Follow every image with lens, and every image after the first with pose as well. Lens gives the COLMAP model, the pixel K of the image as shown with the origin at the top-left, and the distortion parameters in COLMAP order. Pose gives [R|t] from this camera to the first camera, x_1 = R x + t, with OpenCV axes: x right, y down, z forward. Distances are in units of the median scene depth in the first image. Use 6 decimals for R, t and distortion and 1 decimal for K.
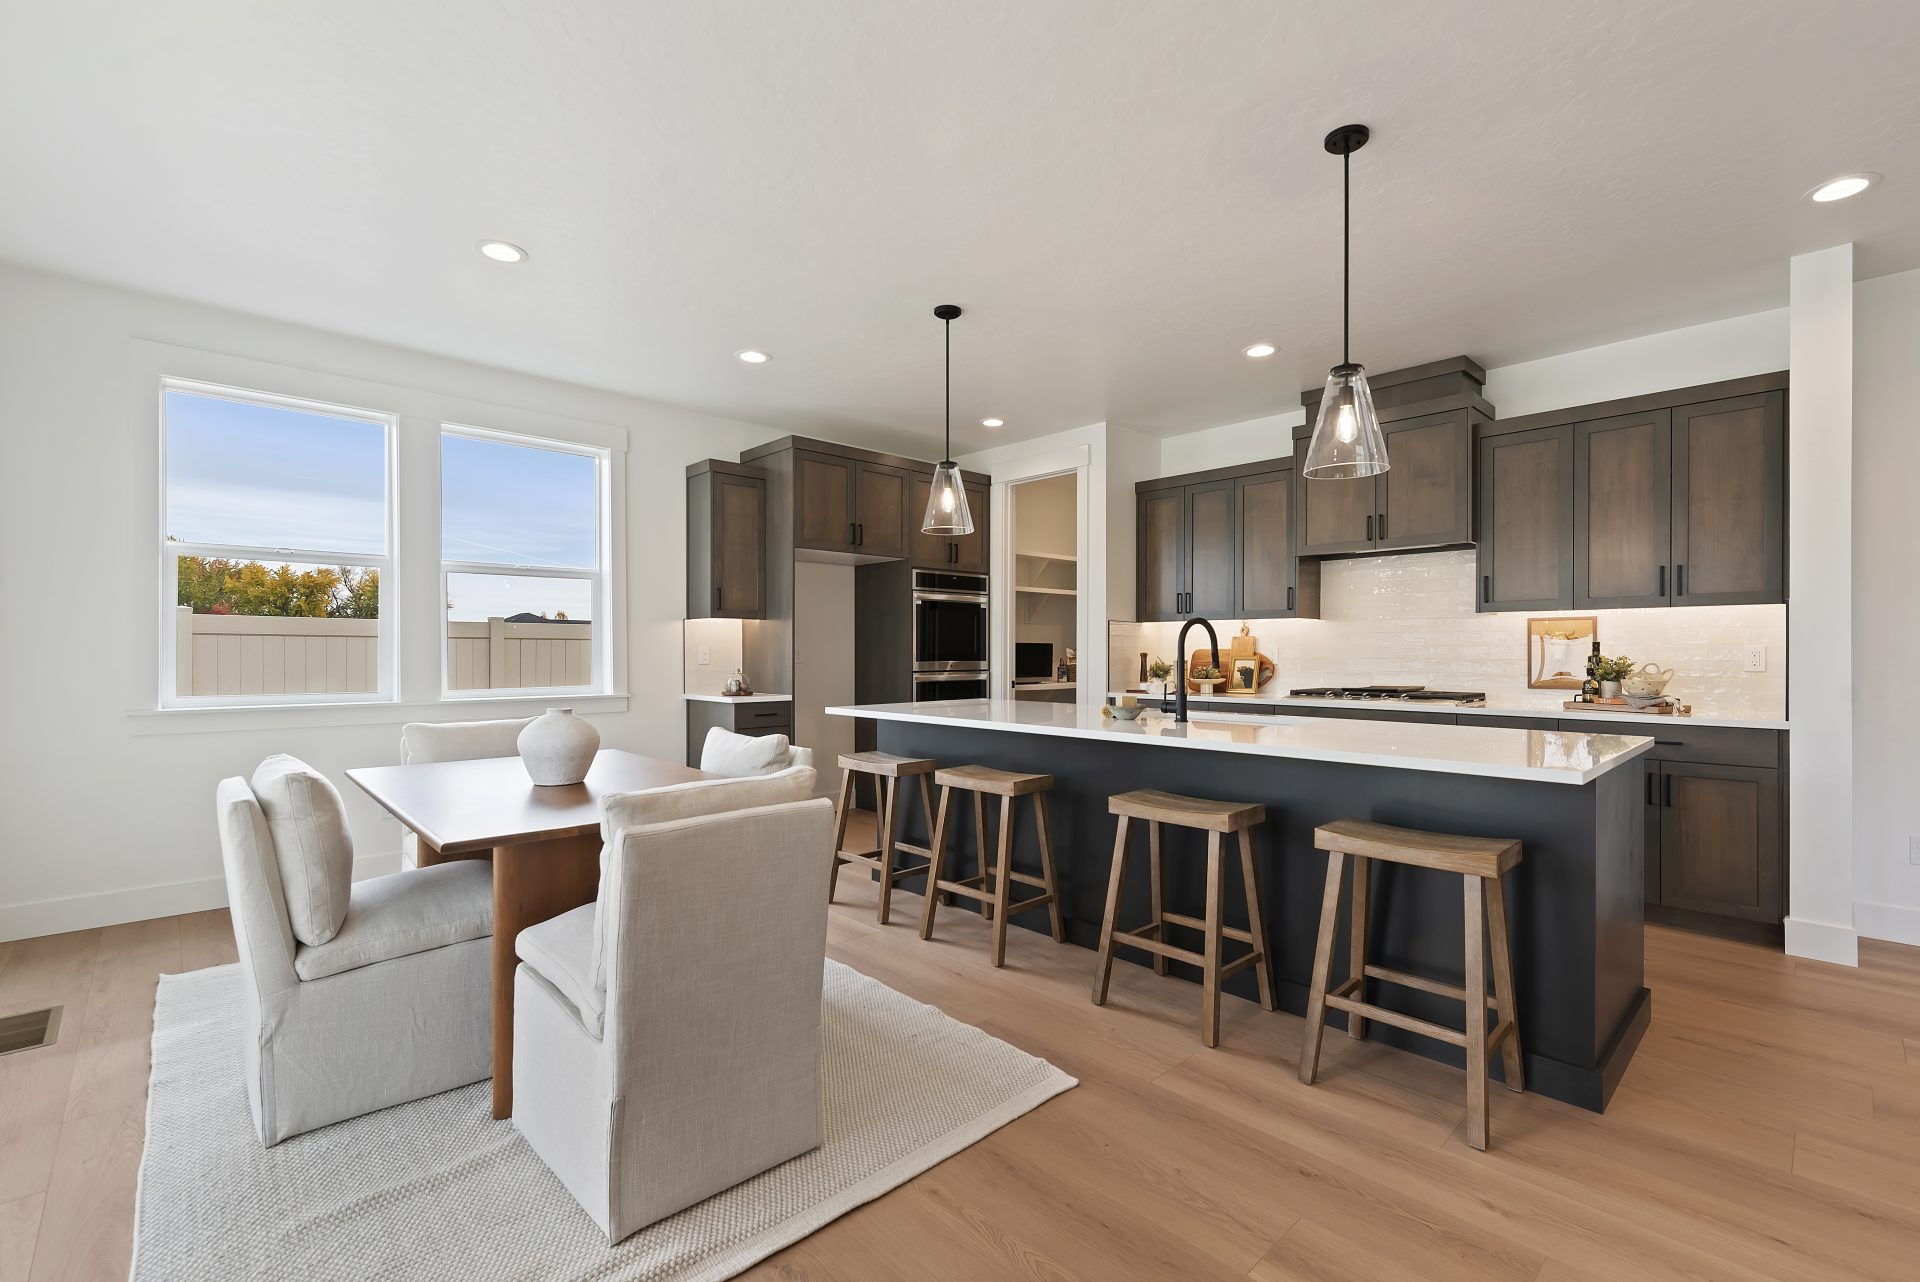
lens RADIAL K [[841.8, 0, 964.2], [0, 841.8, 648.0], [0, 0, 1]] dist [0.000937, -0.000339]
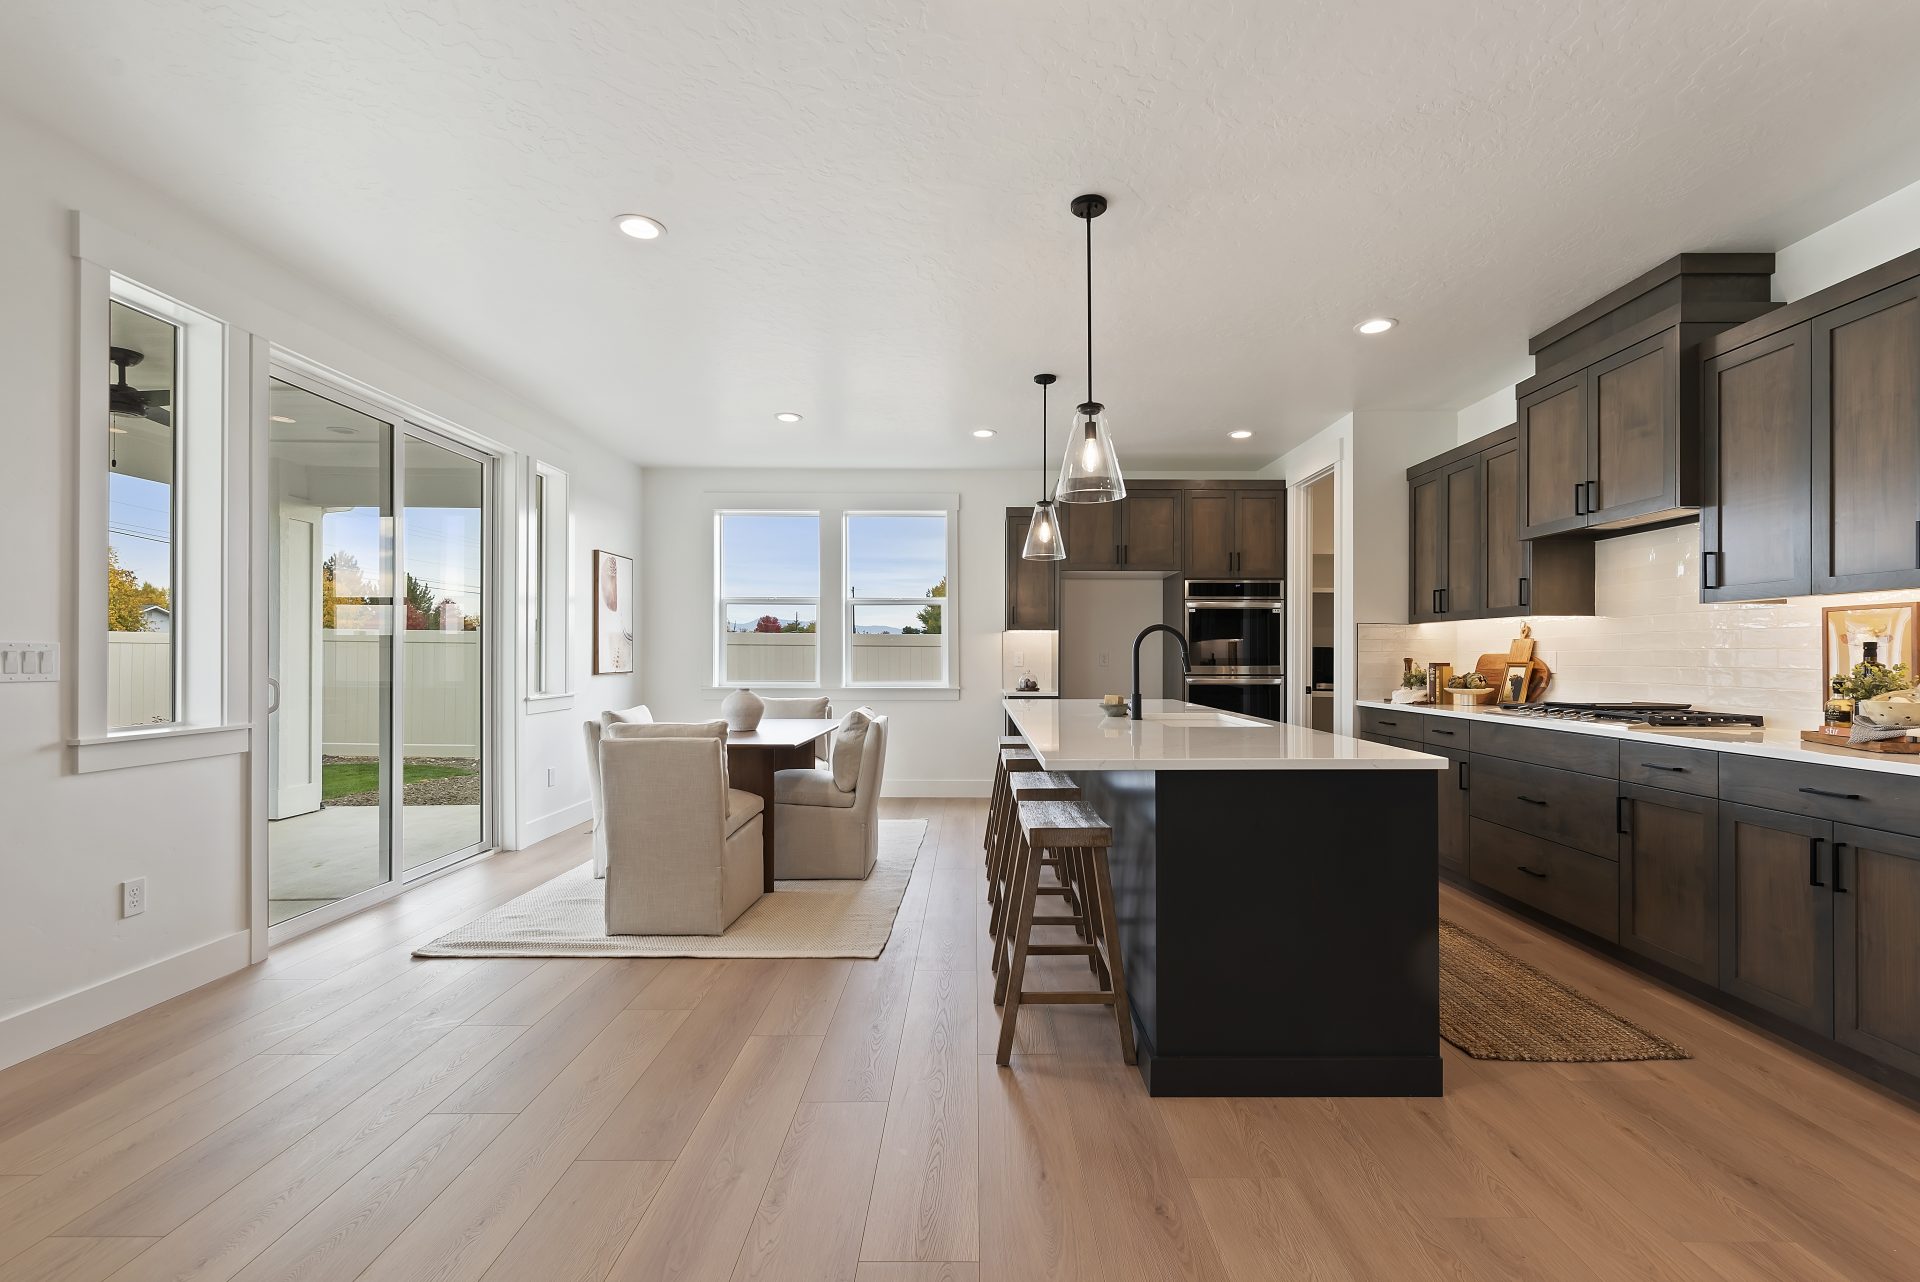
lens RADIAL K [[841.8, 0, 975.5], [0, 841.8, 647.4], [0, 0, 1]] dist [0.000937, -0.000339]
pose [[0.716485, -0.006973, -0.697568, 0.535473], [0.001792, 0.999965, -0.008155, 0.000754], [0.697600, 0.004593, 0.716472, 0.037654]]
